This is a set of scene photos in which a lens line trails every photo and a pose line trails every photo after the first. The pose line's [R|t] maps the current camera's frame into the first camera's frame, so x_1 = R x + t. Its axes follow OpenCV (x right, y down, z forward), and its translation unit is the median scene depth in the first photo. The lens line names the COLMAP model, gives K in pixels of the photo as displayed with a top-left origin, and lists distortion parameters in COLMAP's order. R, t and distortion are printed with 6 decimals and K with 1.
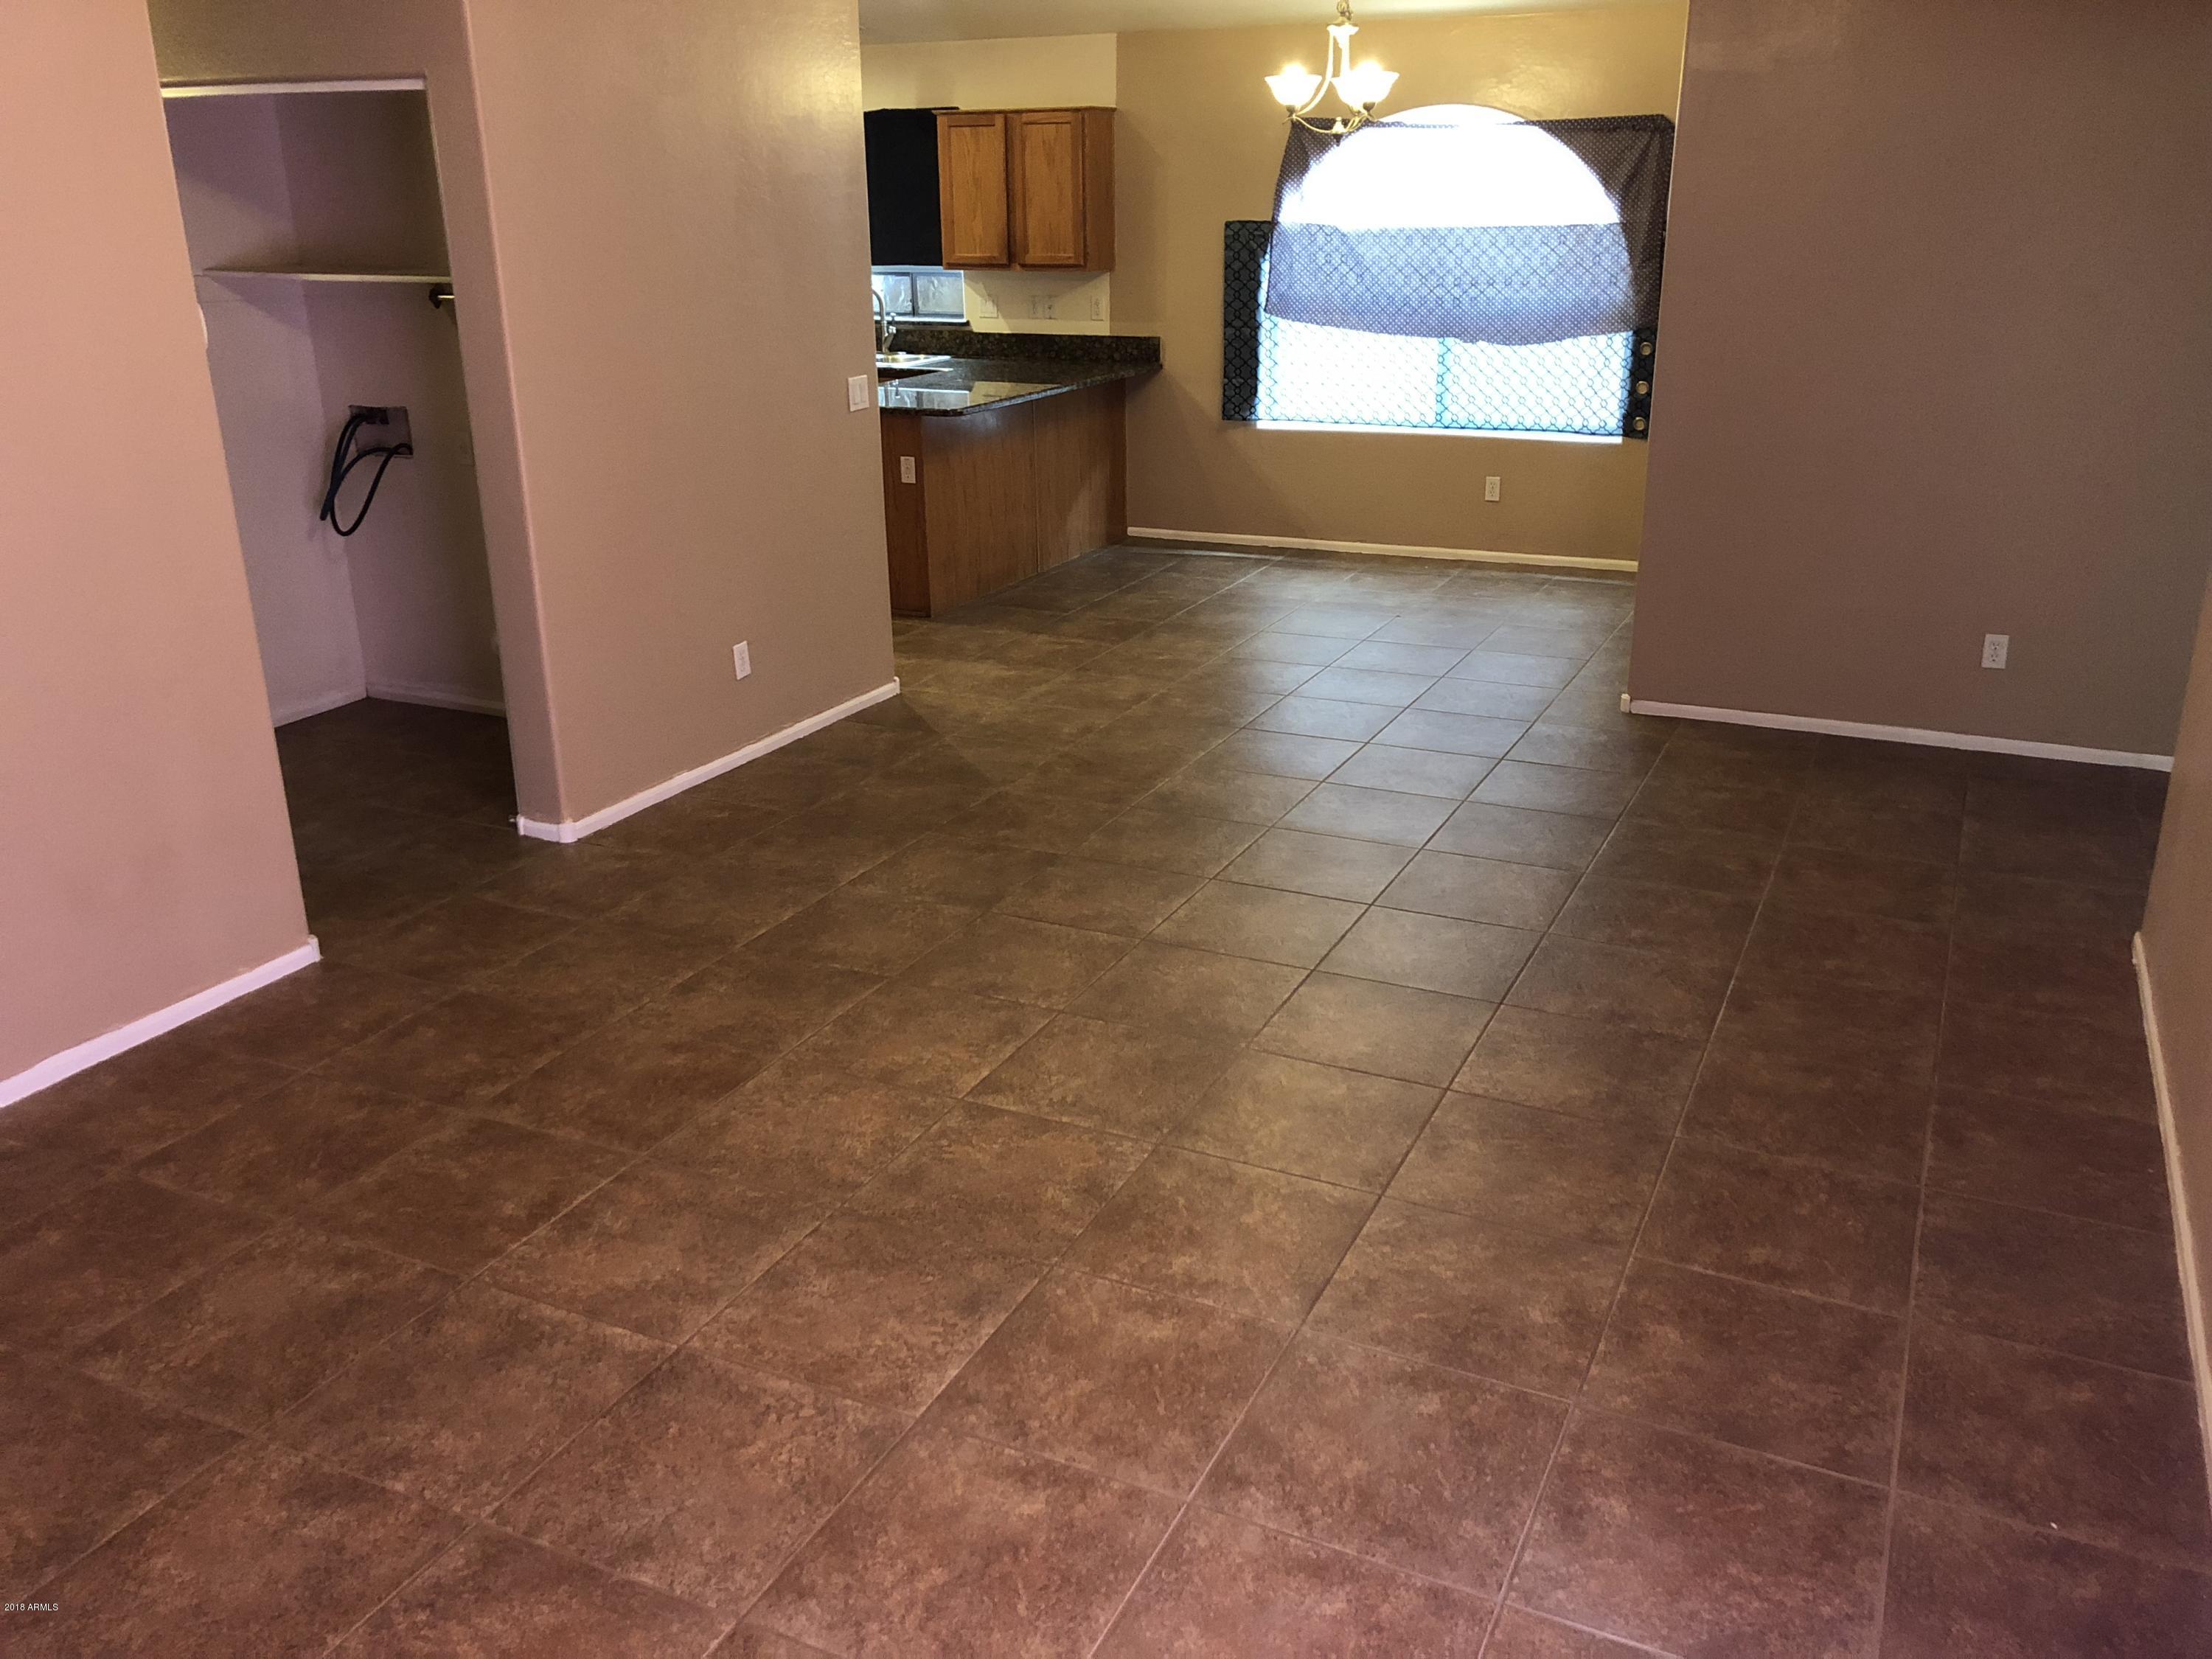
lens RADIAL K [[1807.6, 0, 1106.0], [0, 1807.6, 829.5], [0, 0, 1]] dist [0.076760, -0.268237]
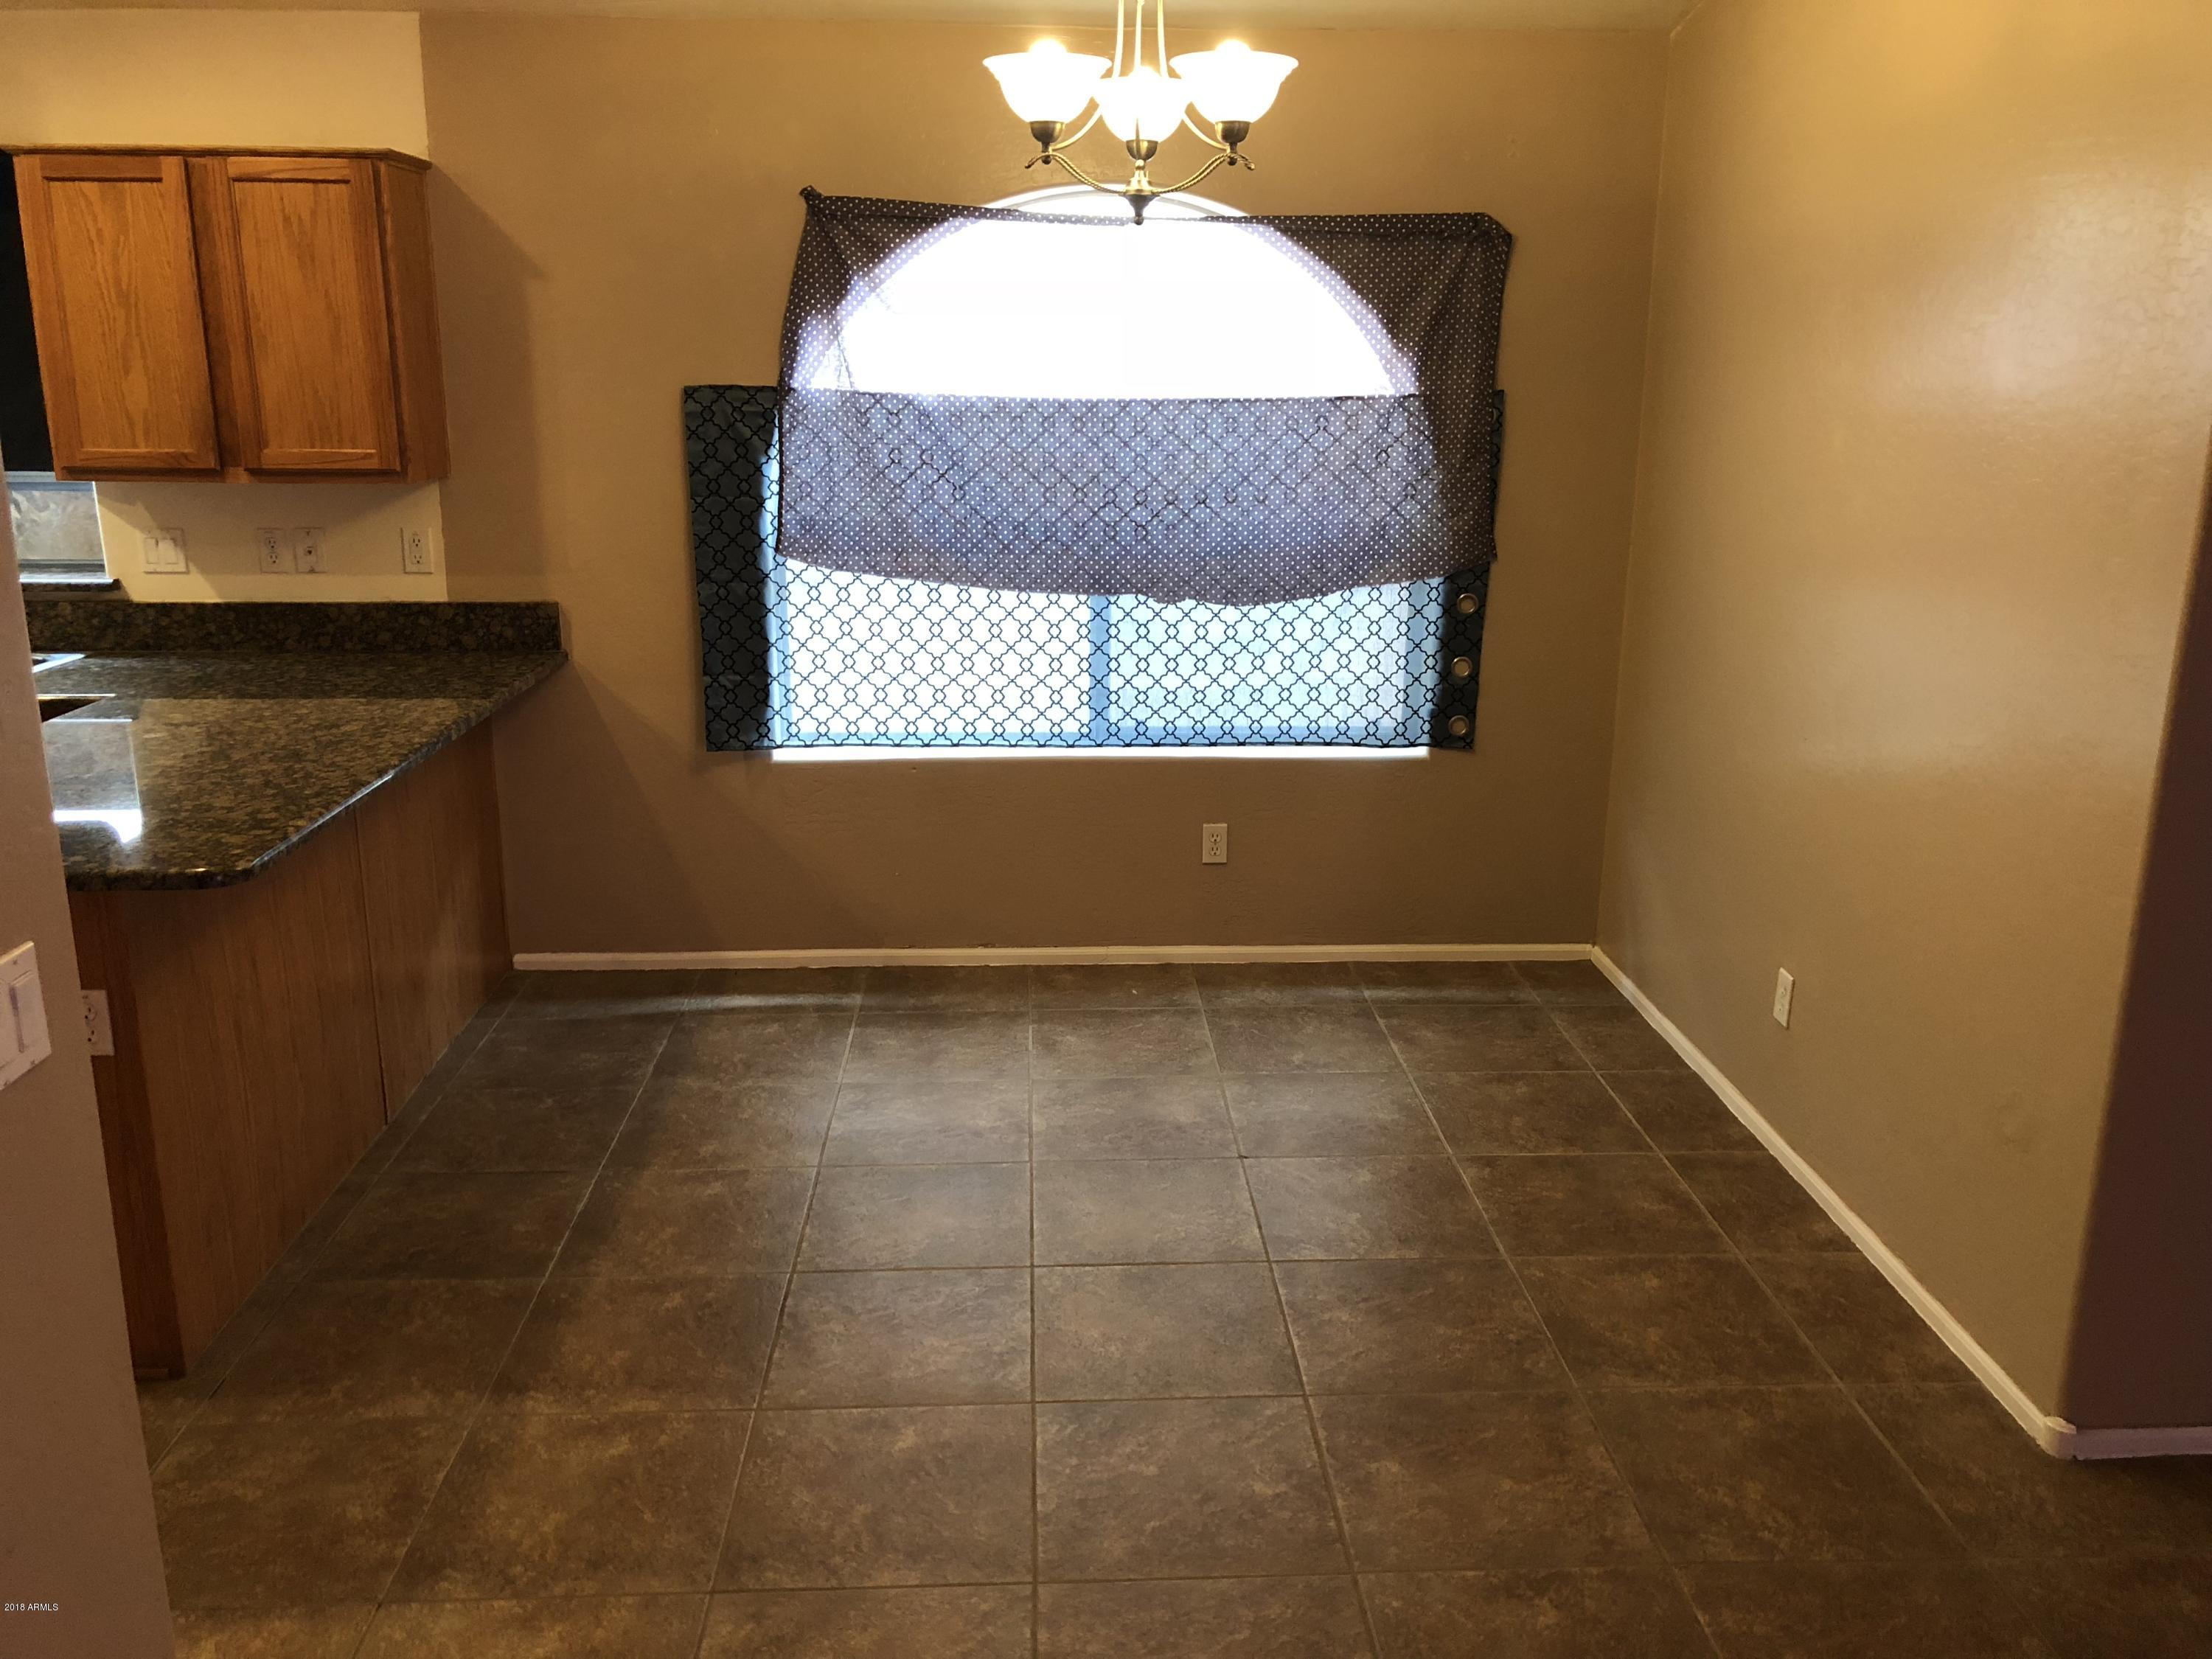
lens RADIAL K [[1799.1, 0, 1100.6], [0, 1799.1, 820.5], [0, 0, 1]] dist [0.023737, -0.012712]
pose [[0.883582, -0.101966, 0.457040, -0.081359], [0.140433, 0.988781, -0.050896, -0.175097], [-0.446723, 0.109154, 0.887989, 0.520333]]
